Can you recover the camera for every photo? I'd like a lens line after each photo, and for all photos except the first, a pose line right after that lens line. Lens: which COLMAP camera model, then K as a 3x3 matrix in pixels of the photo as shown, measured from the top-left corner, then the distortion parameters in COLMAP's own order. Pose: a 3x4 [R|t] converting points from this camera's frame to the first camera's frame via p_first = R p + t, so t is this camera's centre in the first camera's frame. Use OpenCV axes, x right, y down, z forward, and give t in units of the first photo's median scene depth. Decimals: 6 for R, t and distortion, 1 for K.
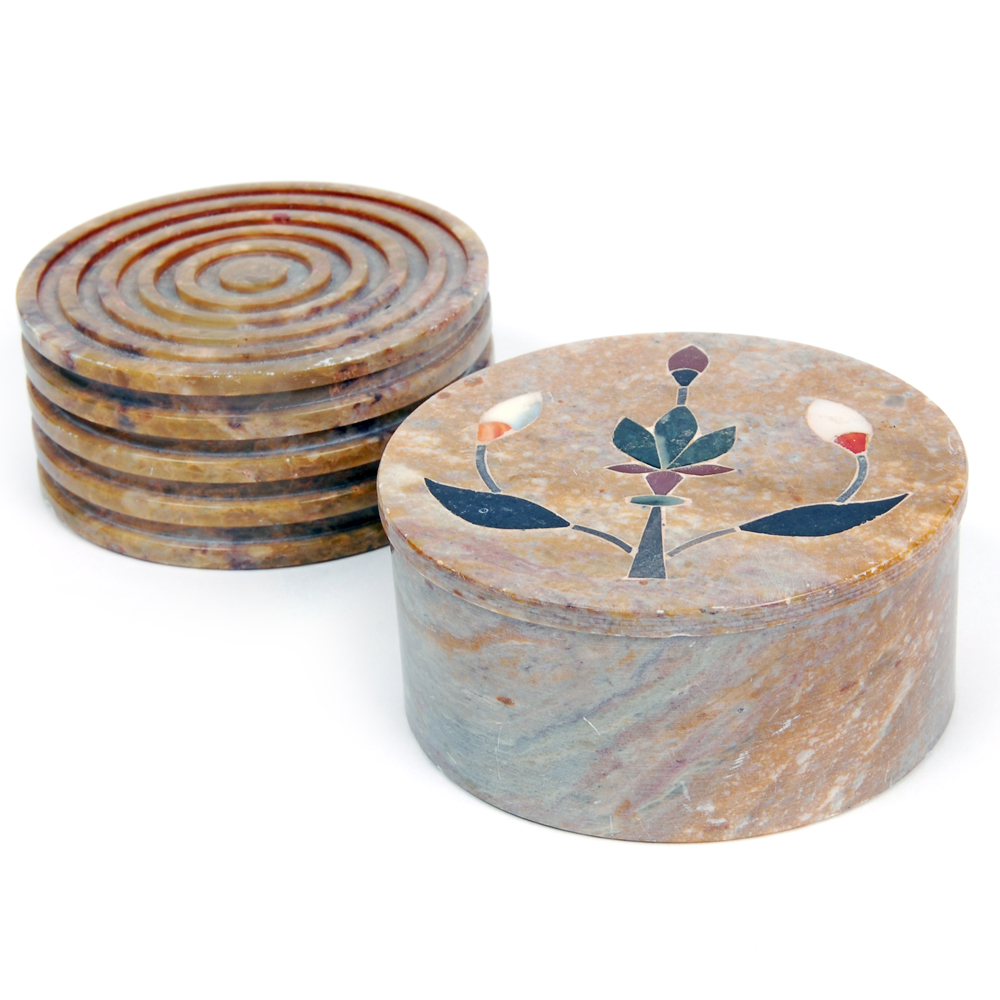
lens RADIAL K [[2956.5, 0, 532.0], [0, 2956.5, 499.2], [0, 0, 1]] dist [-0.053156, 1.049495]
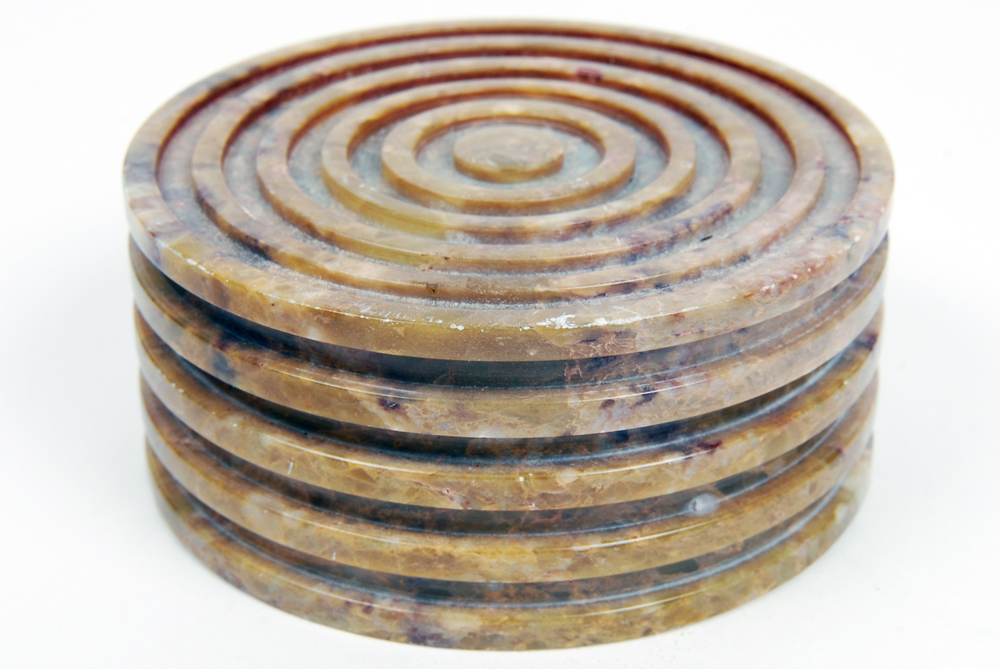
lens RADIAL K [[2238.2, 0, 500.0], [0, 2238.2, 334.5], [0, 0, 1]] dist [-0.089033, -0.203956]
pose [[0.963387, 0.157545, -0.216947, 0.011718], [-0.158605, 0.987261, 0.012630, -0.047471], [0.216173, 0.022241, 0.976102, 0.583868]]
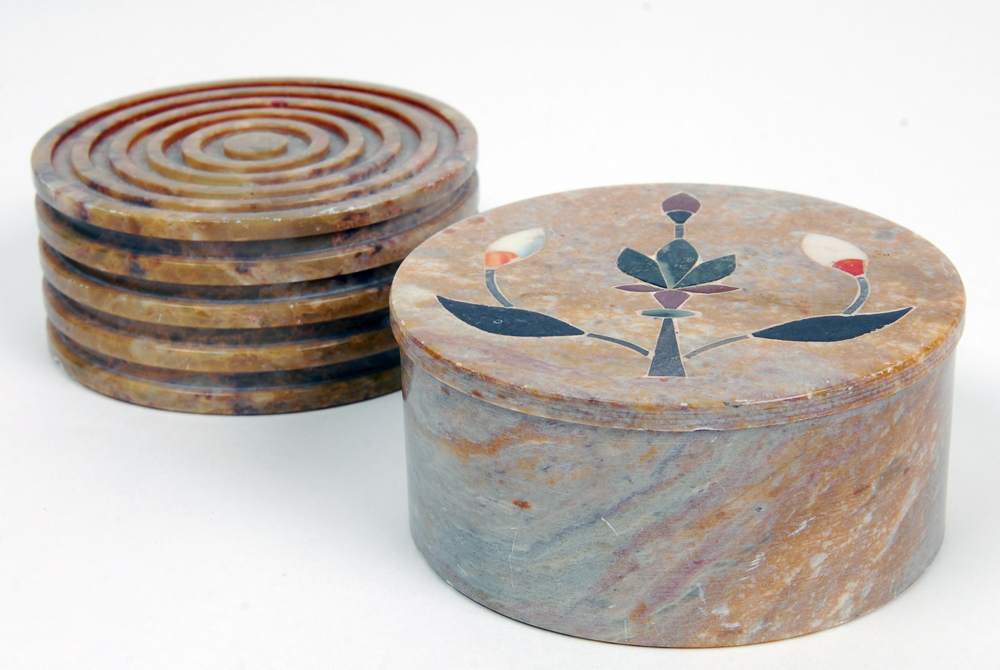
lens RADIAL K [[2372.2, 0, 500.0], [0, 2372.2, 335.0], [0, 0, 1]] dist [-0.067088, 0.169254]
pose [[0.999182, 0.007619, 0.039704, -0.042752], [-0.003967, 0.995821, -0.091238, 0.073811], [-0.040234, 0.091005, 0.995037, 0.167022]]
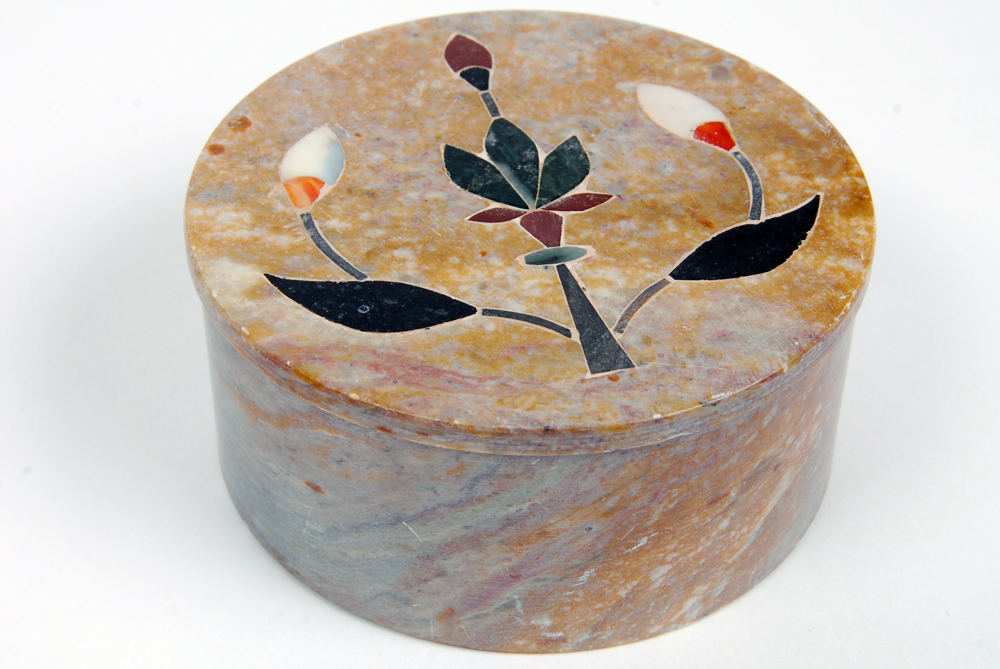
lens RADIAL K [[2115.9, 0, 500.0], [0, 2115.9, 334.5], [0, 0, 1]] dist [-0.094310, -0.115161]
pose [[0.919244, -0.206943, 0.334910, -0.159062], [0.136278, 0.965370, 0.222462, -0.101571], [-0.369349, -0.158856, 0.915613, 0.400480]]
